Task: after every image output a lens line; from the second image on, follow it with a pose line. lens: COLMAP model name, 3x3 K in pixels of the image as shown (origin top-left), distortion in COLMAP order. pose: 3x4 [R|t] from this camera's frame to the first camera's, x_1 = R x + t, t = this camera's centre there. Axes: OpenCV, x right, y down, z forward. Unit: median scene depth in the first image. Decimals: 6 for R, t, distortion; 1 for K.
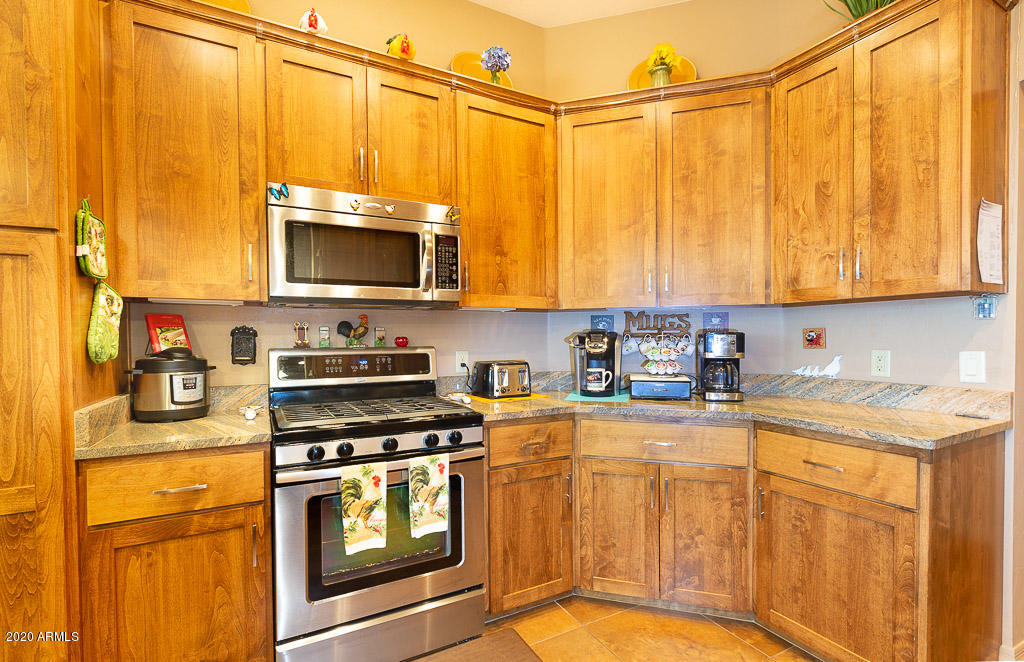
lens RADIAL K [[465.4, 0, 511.5], [0, 465.4, 344.7], [0, 0, 1]] dist [-0.000318, 0.000073]
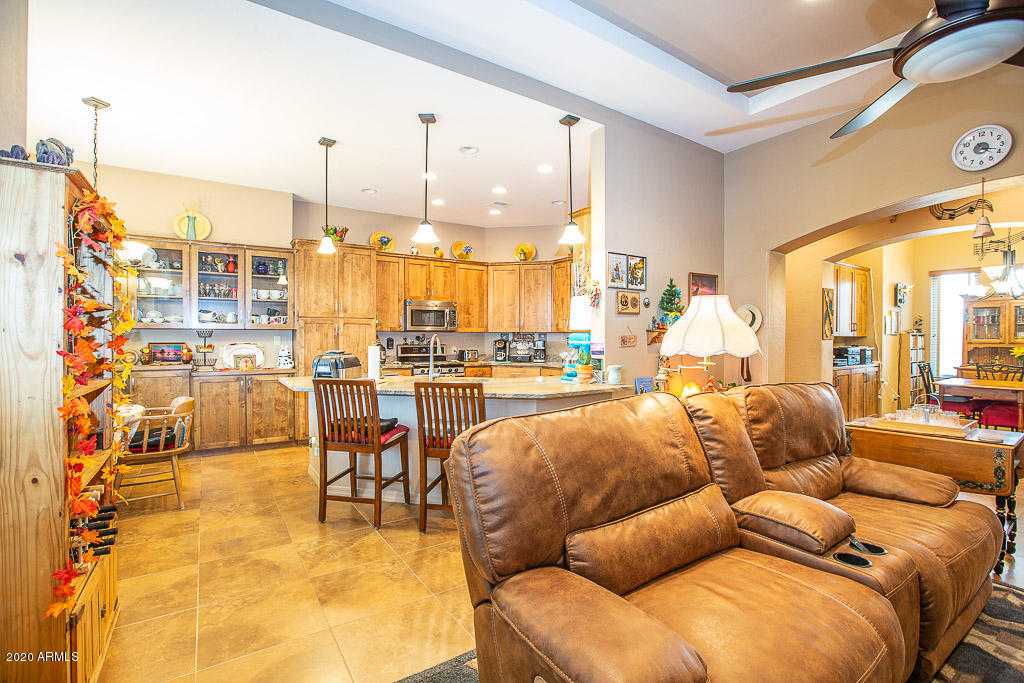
lens RADIAL K [[457.2, 0, 512.0], [0, 457.2, 341.5], [0, 0, 1]] dist [-0.031314, 0.000037]
pose [[0.994736, 0.008585, 0.102114, -0.045466], [-0.008047, 0.999951, -0.005684, -0.001190], [-0.102158, 0.004833, 0.994756, -2.074855]]
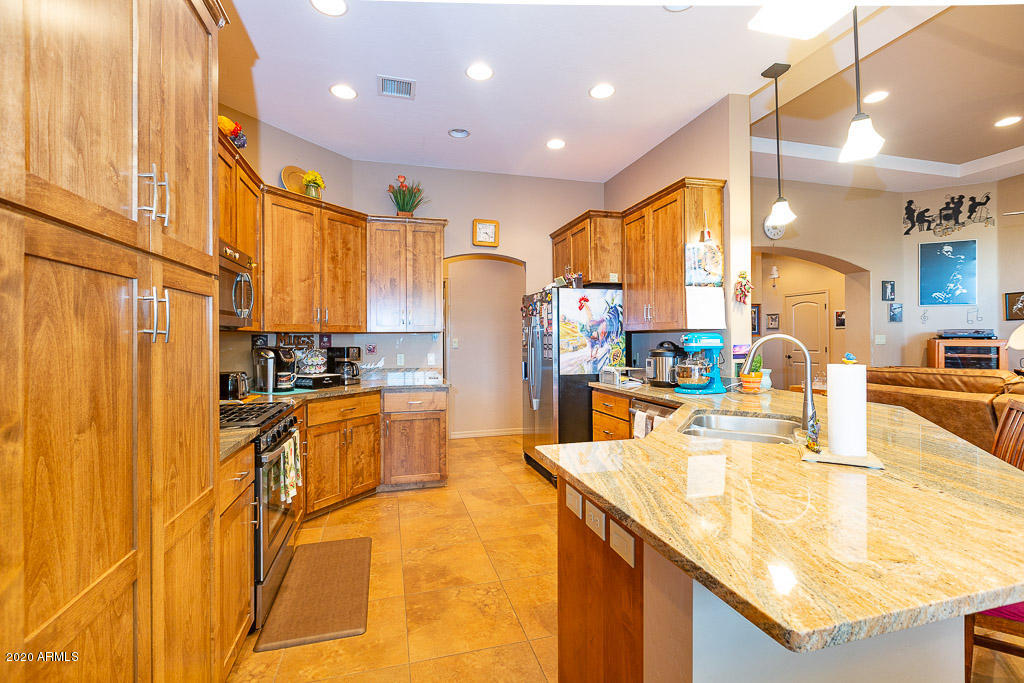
lens RADIAL K [[445.0, 0, 512.0], [0, 445.0, 341.5], [0, 0, 1]] dist [-0.000967, -0.000023]
pose [[0.224557, -0.002579, 0.974457, -1.112983], [0.021644, 0.999763, -0.002342, -0.030704], [-0.974220, 0.021617, 0.224560, -0.010970]]
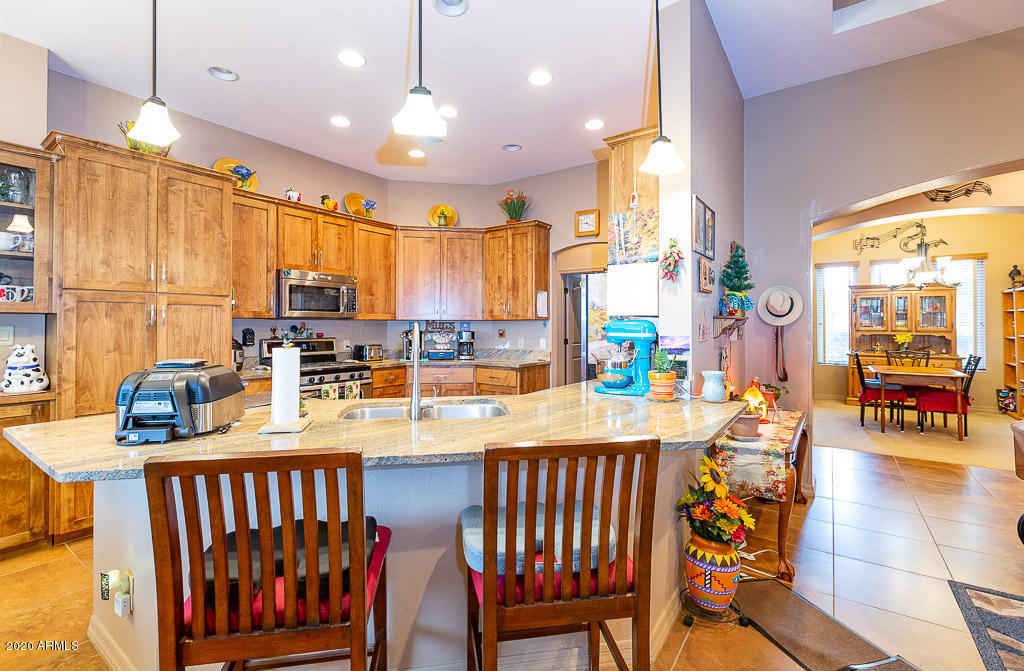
lens RADIAL K [[445.8, 0, 512.0], [0, 445.8, 320.1], [0, 0, 1]] dist [0.002733, 0.000327]
pose [[0.892817, 0.012780, 0.450239, -0.384041], [0.000818, 0.999550, -0.029996, -0.014016], [-0.450419, 0.027149, 0.892404, -1.189191]]
